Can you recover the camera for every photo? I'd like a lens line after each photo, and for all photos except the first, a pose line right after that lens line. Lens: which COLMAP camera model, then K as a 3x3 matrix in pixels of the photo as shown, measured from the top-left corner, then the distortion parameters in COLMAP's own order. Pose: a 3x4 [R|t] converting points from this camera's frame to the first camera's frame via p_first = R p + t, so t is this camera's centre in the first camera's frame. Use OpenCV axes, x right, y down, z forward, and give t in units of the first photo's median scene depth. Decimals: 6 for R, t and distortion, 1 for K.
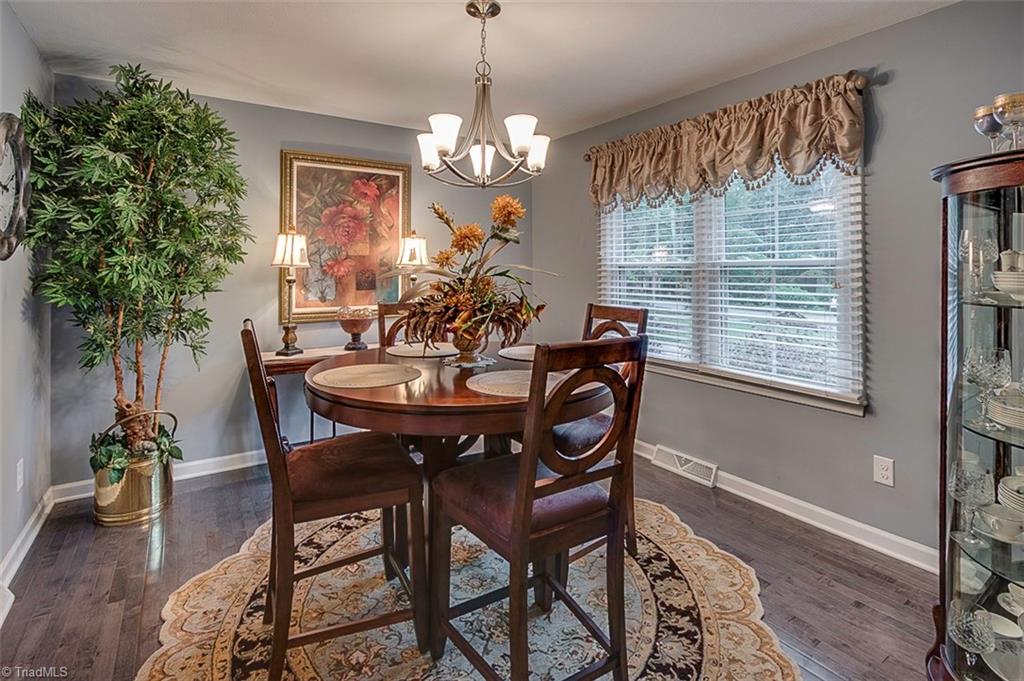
lens RADIAL K [[497.5, 0, 512.0], [0, 497.5, 262.0], [0, 0, 1]] dist [-0.002811, -0.000626]
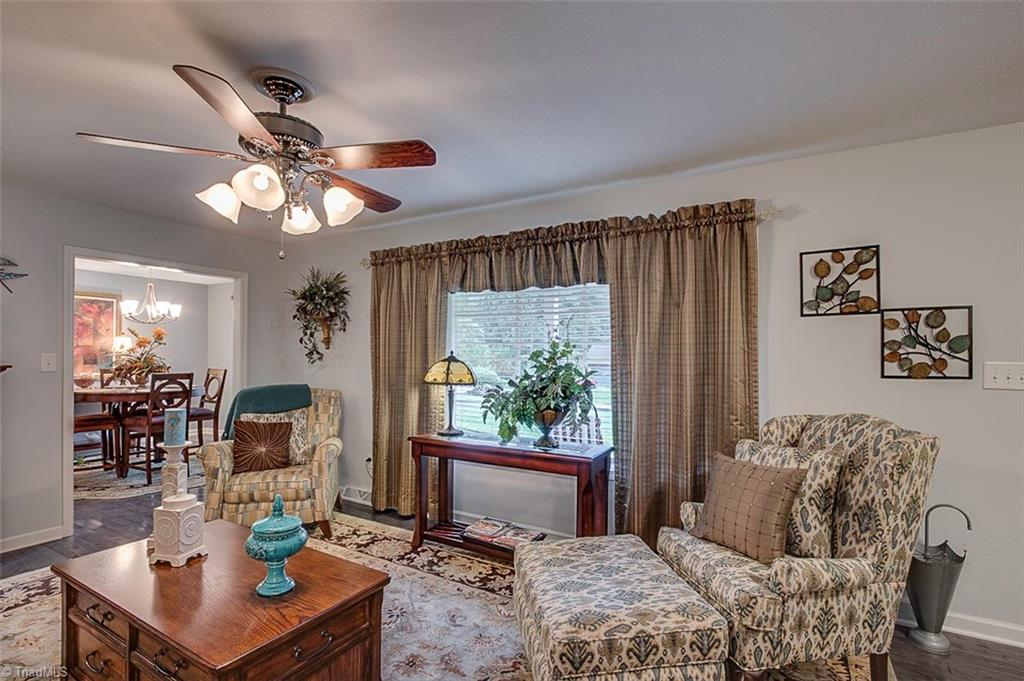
lens RADIAL K [[479.3, 0, 511.1], [0, 479.3, 350.7], [0, 0, 1]] dist [-0.003555, -0.000484]
pose [[0.897222, 0.007518, 0.441515, 0.454302], [-0.012445, 0.999888, 0.008264, -0.040881], [-0.441404, -0.012909, 0.897216, -1.797748]]
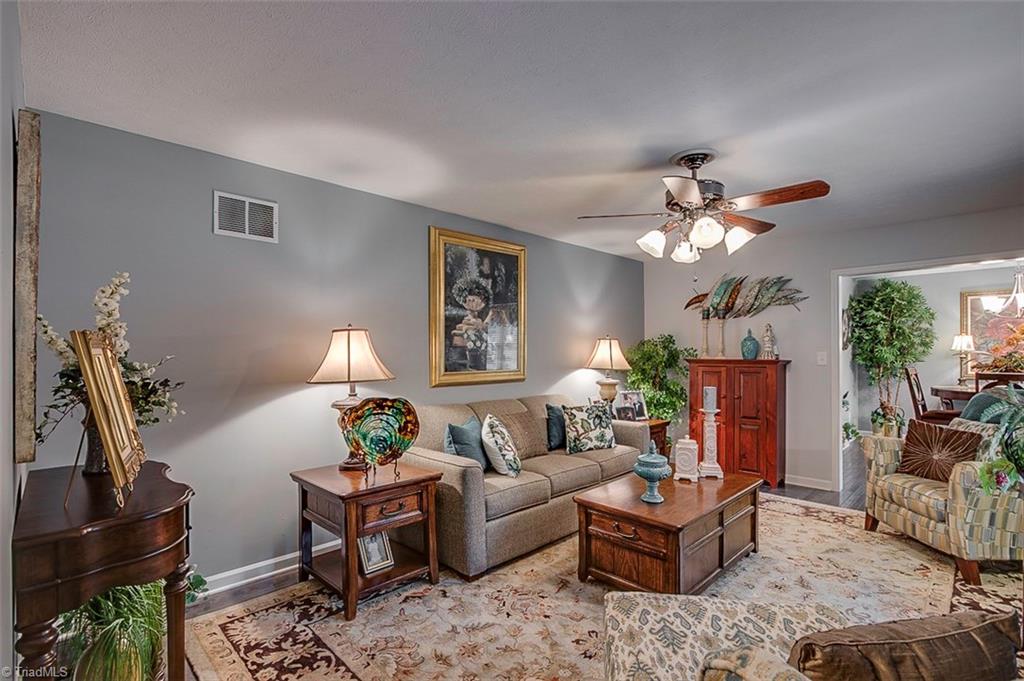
lens RADIAL K [[479.3, 0, 511.1], [0, 479.3, 350.7], [0, 0, 1]] dist [-0.003555, -0.000484]
pose [[0.207355, -0.003896, -0.978258, 1.395479], [0.017671, 0.999844, -0.000236, -0.029235], [0.978106, -0.017237, 0.207392, -1.570986]]
